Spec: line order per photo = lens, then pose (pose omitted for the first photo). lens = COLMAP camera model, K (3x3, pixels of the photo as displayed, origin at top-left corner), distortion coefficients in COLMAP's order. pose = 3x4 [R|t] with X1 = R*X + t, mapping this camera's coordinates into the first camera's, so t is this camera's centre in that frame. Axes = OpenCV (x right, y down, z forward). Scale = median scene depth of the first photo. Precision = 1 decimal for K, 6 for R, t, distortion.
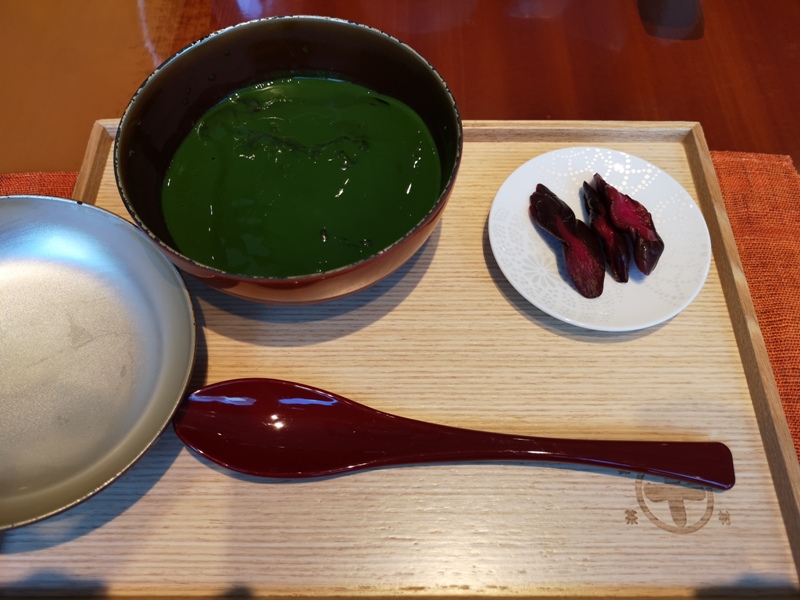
lens RADIAL K [[615.6, 0, 396.5], [0, 615.6, 295.8], [0, 0, 1]] dist [0.026054, -0.067160]
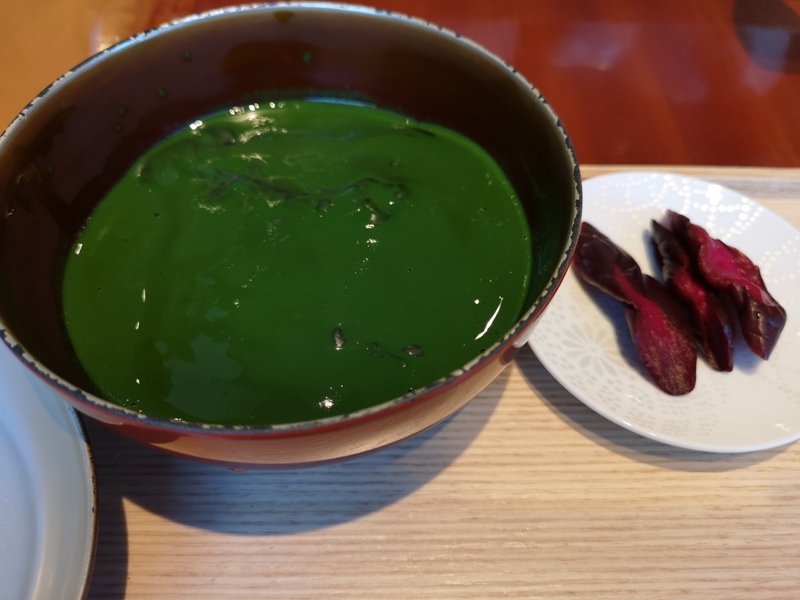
lens RADIAL K [[615.6, 0, 396.5], [0, 615.6, 295.8], [0, 0, 1]] dist [0.026054, -0.067160]
pose [[0.999708, -0.003099, 0.023953, -0.073590], [0.006778, 0.987879, -0.155079, -0.045306], [-0.023182, 0.155196, 0.987612, 0.407290]]
